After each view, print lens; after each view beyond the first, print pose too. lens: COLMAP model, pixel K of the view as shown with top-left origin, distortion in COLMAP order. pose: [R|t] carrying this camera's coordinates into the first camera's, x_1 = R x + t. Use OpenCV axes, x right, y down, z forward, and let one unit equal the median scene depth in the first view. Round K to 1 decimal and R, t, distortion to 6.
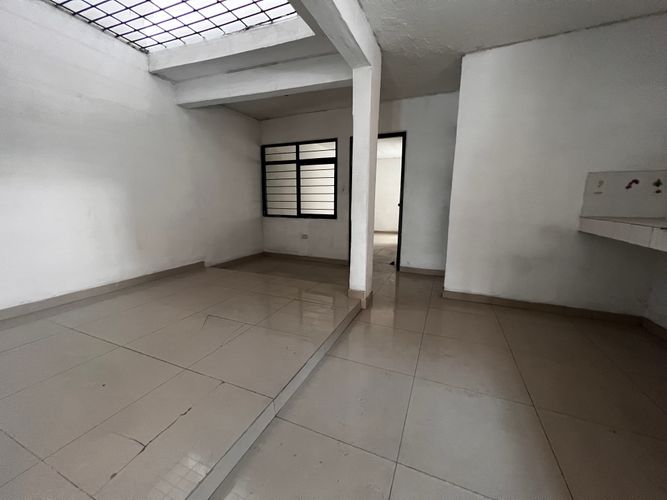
lens RADIAL K [[268.0, 0, 333.6], [0, 268.0, 249.9], [0, 0, 1]] dist [0.001479, -0.001071]
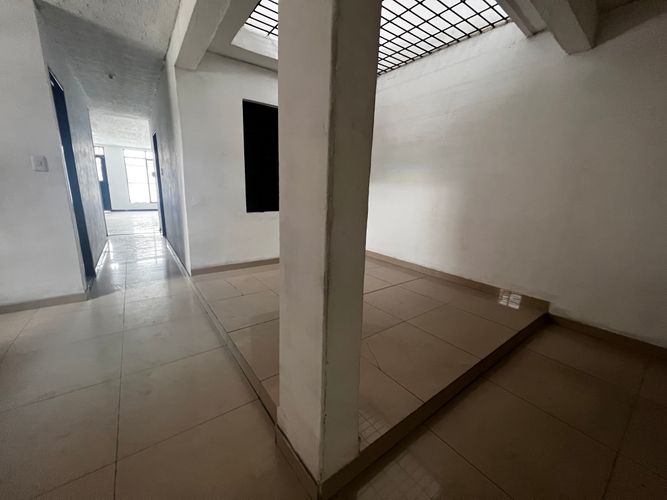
lens RADIAL K [[268.0, 0, 332.5], [0, 268.0, 250.4], [0, 0, 1]] dist [0.001479, -0.001071]
pose [[-0.511786, 0.165766, -0.842969, 0.237921], [-0.189066, 0.935421, 0.298733, -0.137039], [0.838051, 0.312264, -0.447395, 0.696101]]
